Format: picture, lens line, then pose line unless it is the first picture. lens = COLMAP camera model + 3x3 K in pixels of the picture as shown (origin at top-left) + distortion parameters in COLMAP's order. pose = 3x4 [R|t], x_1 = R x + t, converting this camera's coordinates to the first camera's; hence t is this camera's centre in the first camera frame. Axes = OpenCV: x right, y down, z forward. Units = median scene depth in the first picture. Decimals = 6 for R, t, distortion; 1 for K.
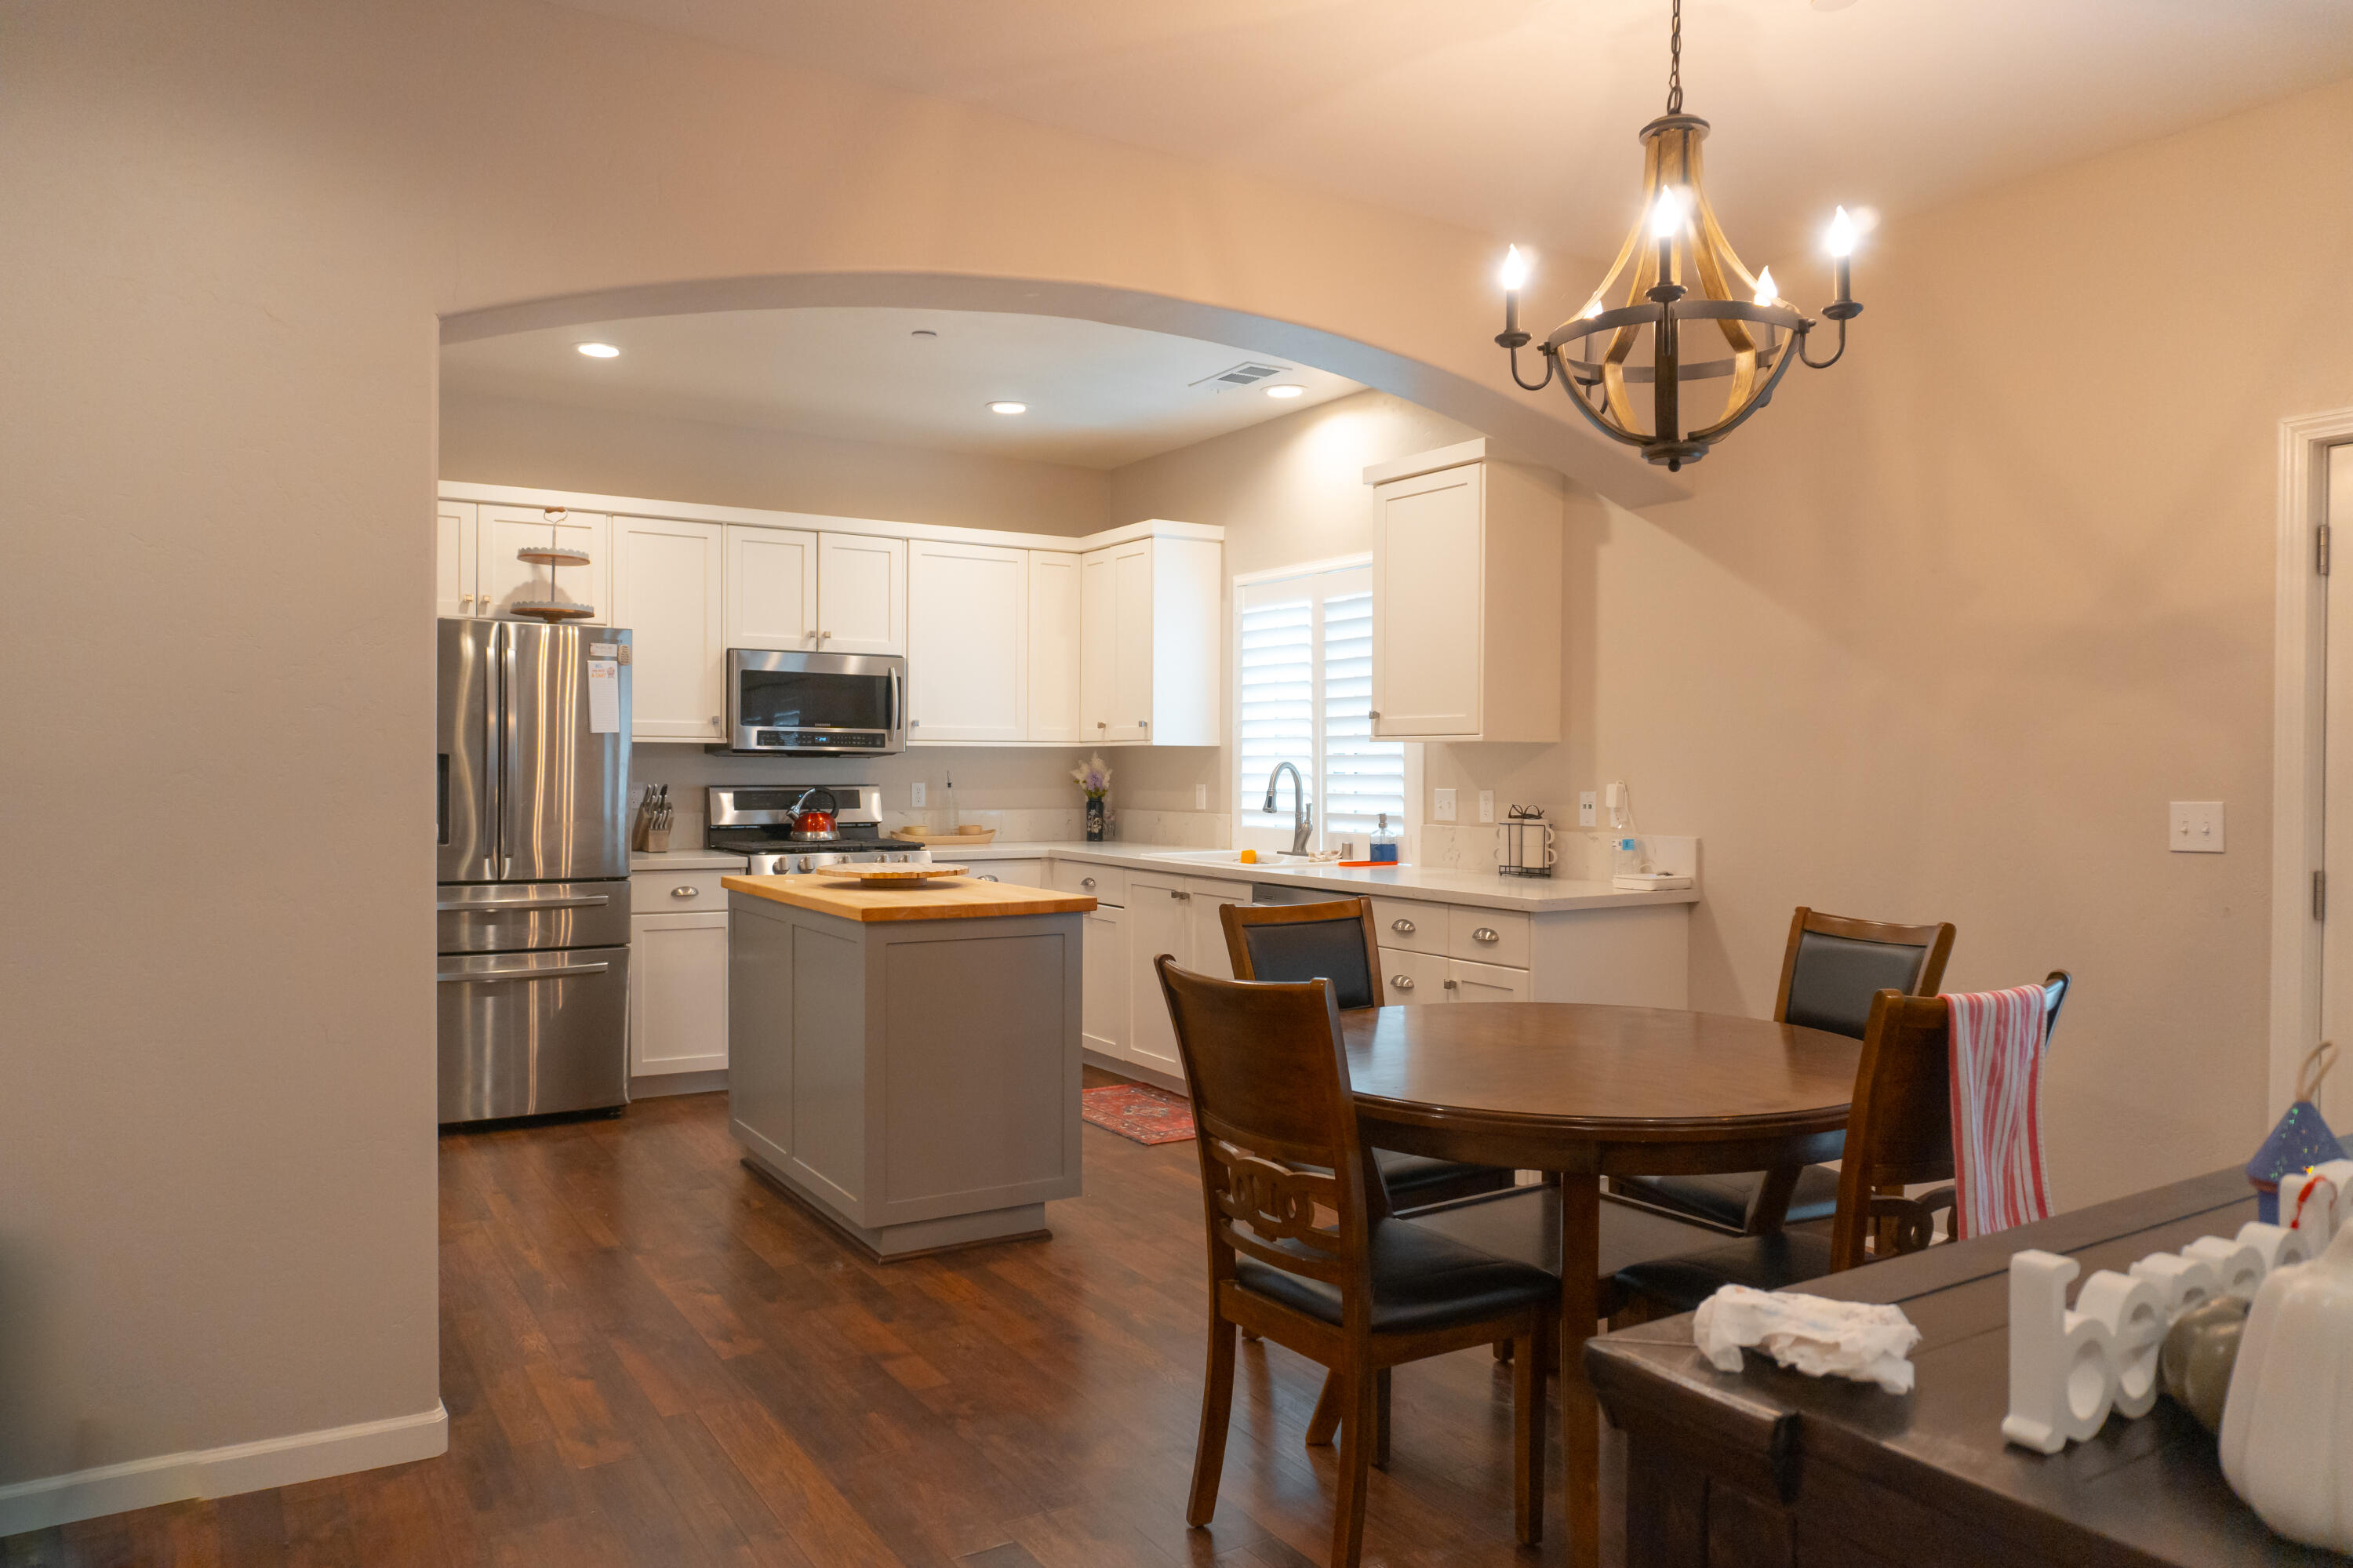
lens RADIAL K [[1589.4, 0, 1169.8], [0, 1589.4, 792.5], [0, 0, 1]] dist [-0.024253, -0.000238]
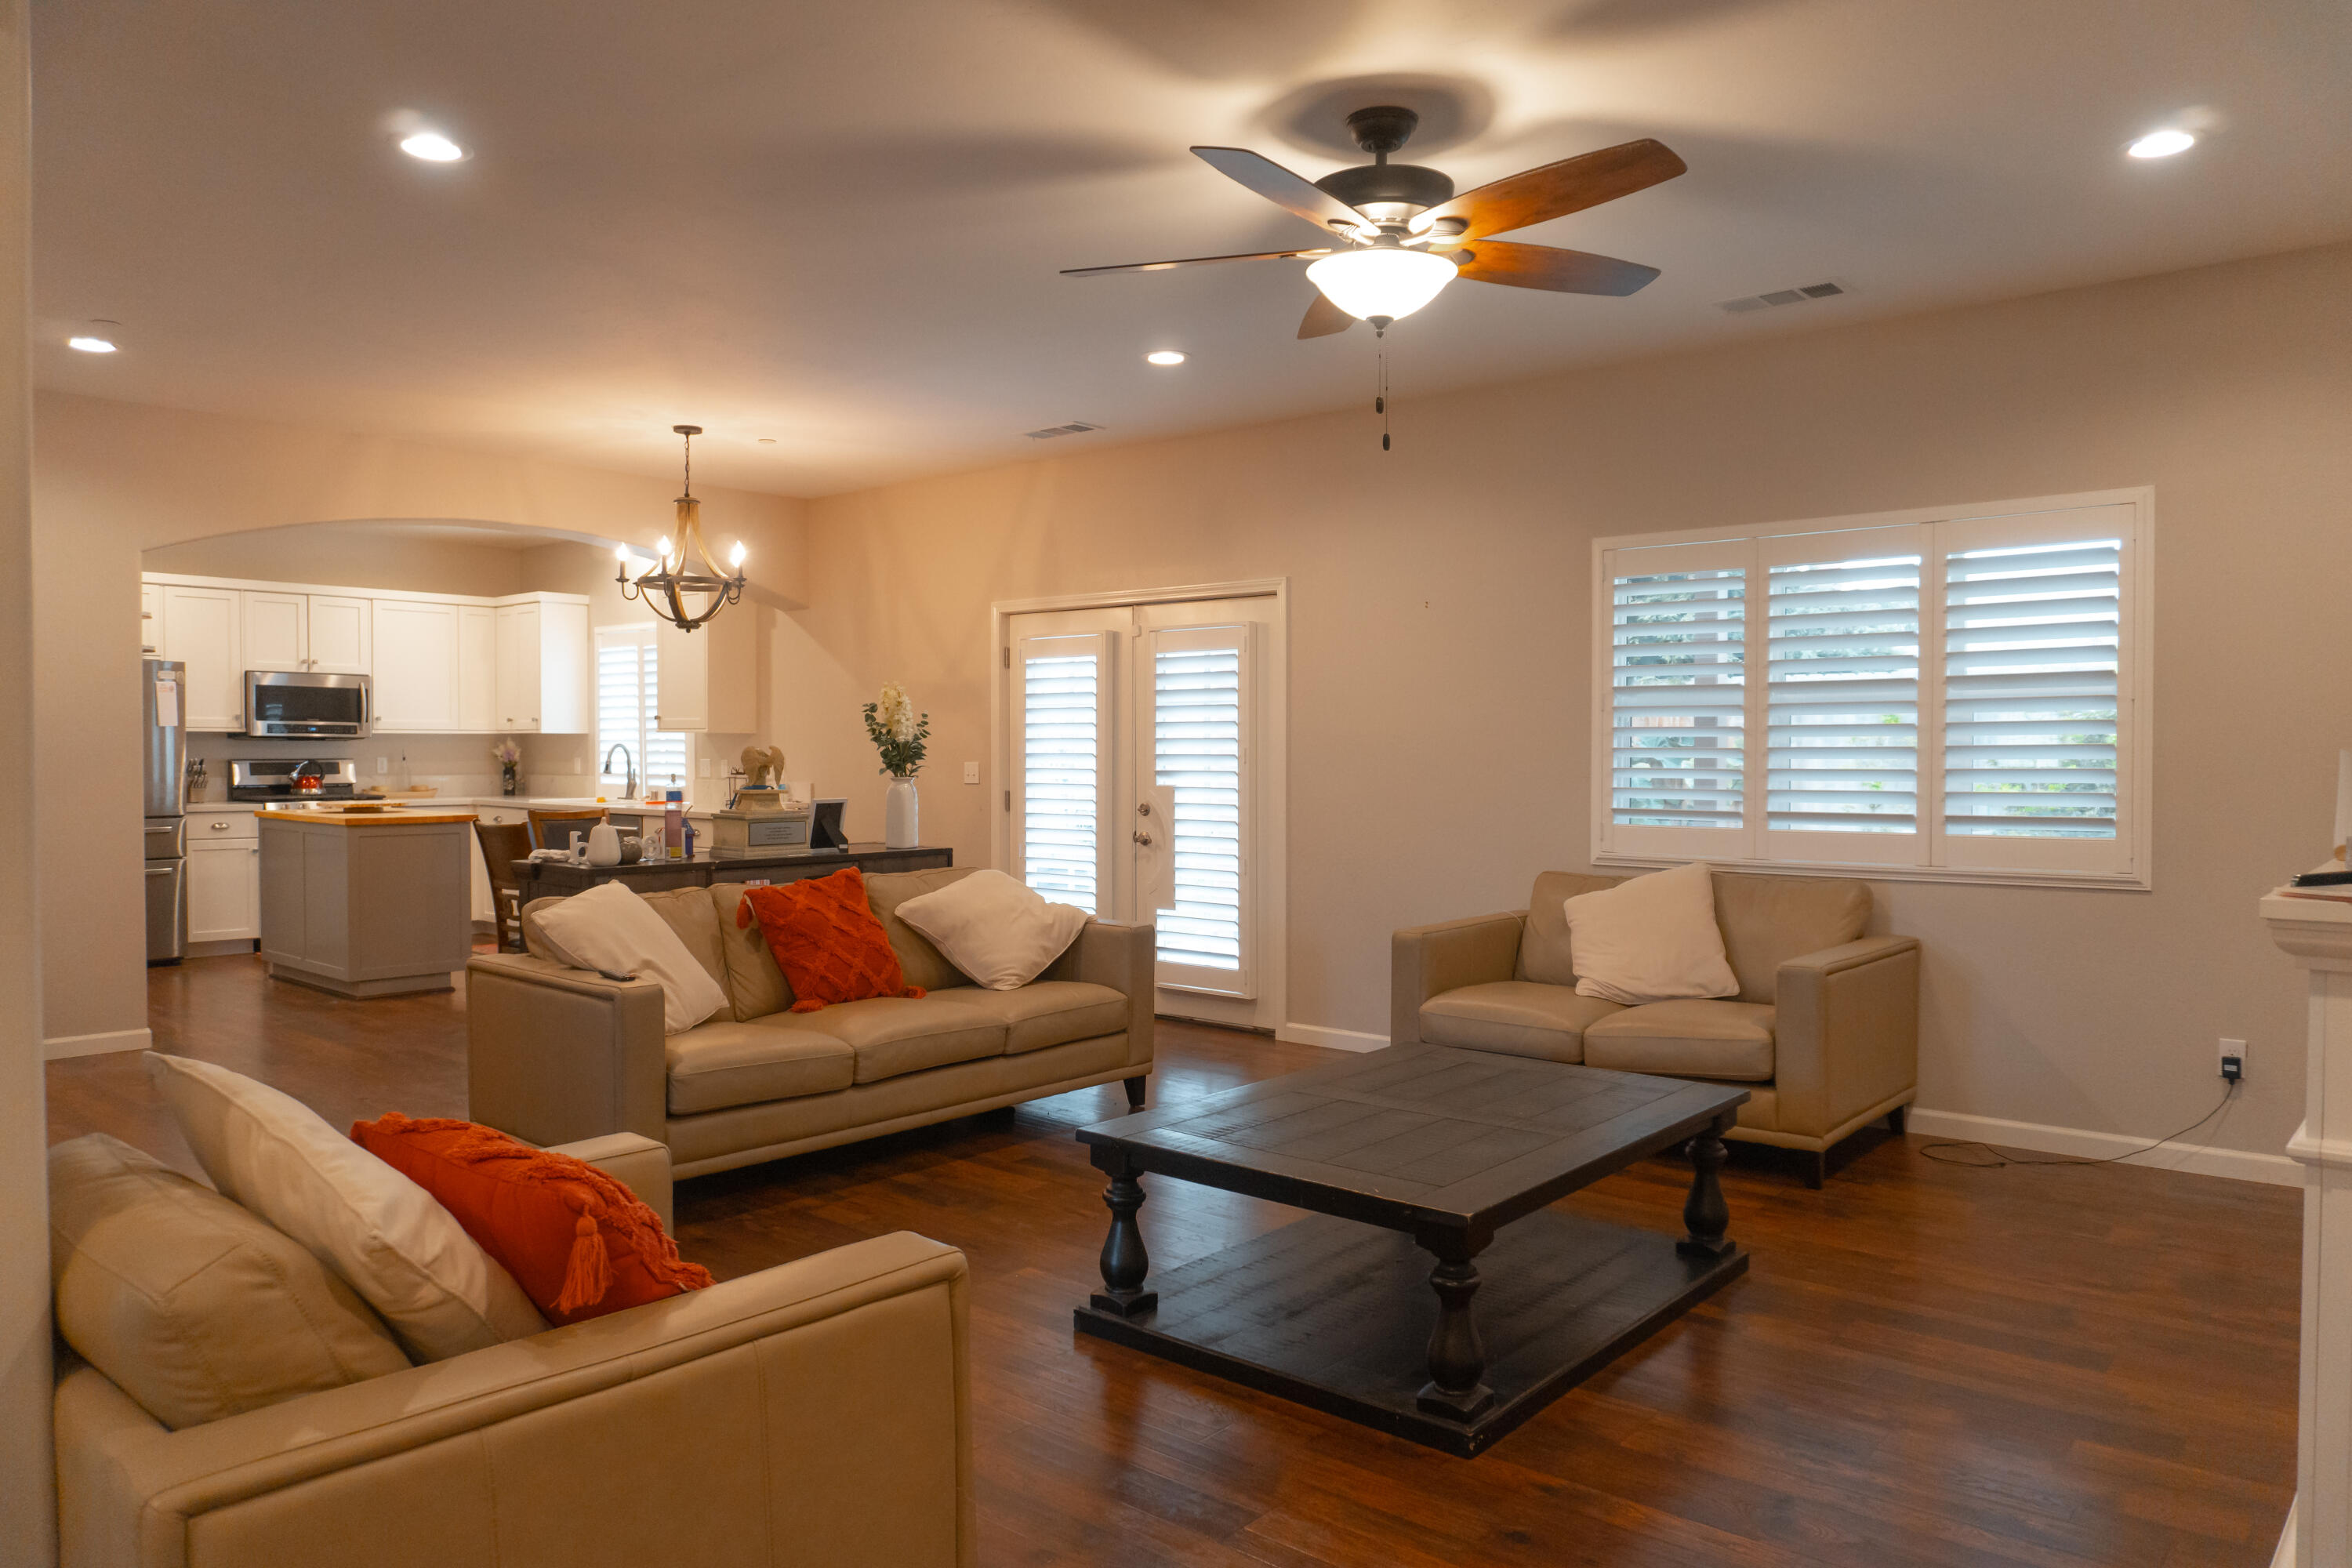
lens RADIAL K [[1579.2, 0, 1174.1], [0, 1579.2, 799.7], [0, 0, 1]] dist [-0.024144, -0.002395]
pose [[0.955033, -0.010537, 0.296311, 0.132119], [0.005107, 0.999805, 0.019093, 0.010481], [-0.296454, -0.016721, 0.954901, -0.721780]]
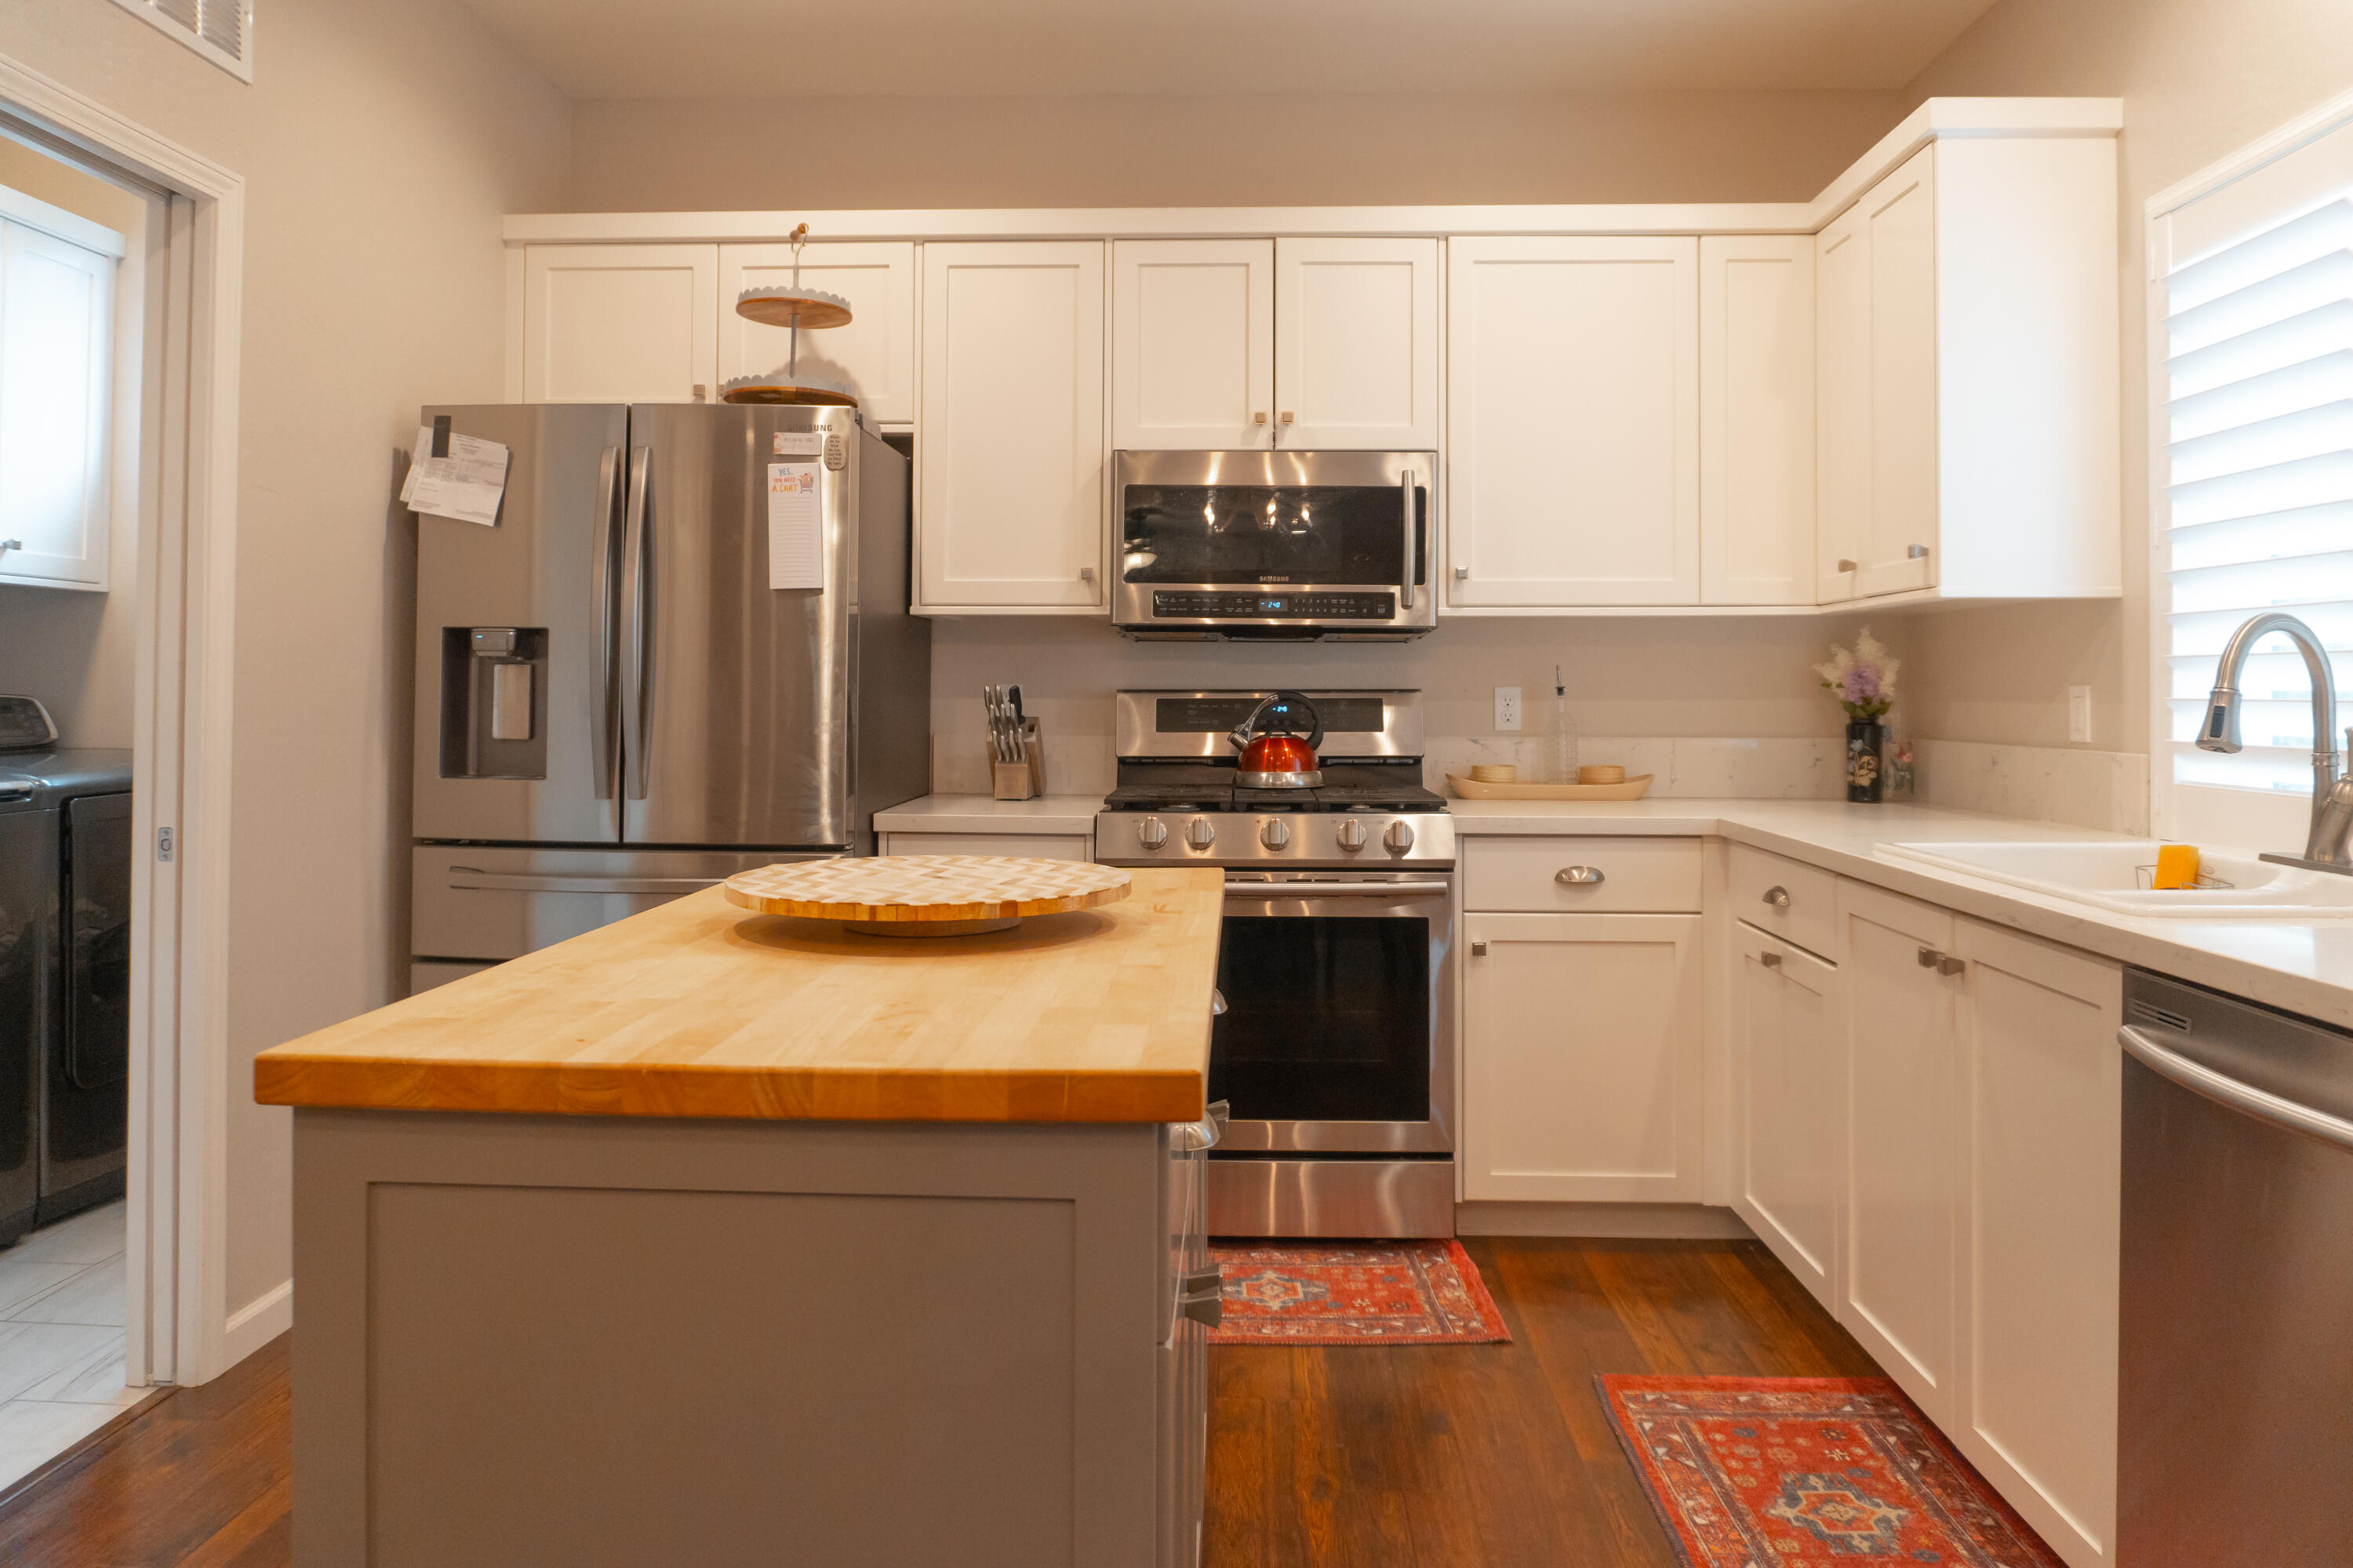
lens RADIAL K [[1584.2, 0, 1177.5], [0, 1584.2, 661.3], [0, 0, 1]] dist [-0.017605, 0.000636]
pose [[0.827475, -0.014801, -0.561307, 0.063198], [-0.007579, 0.999267, -0.037523, 0.007076], [0.561451, 0.035304, 0.826756, 0.530318]]
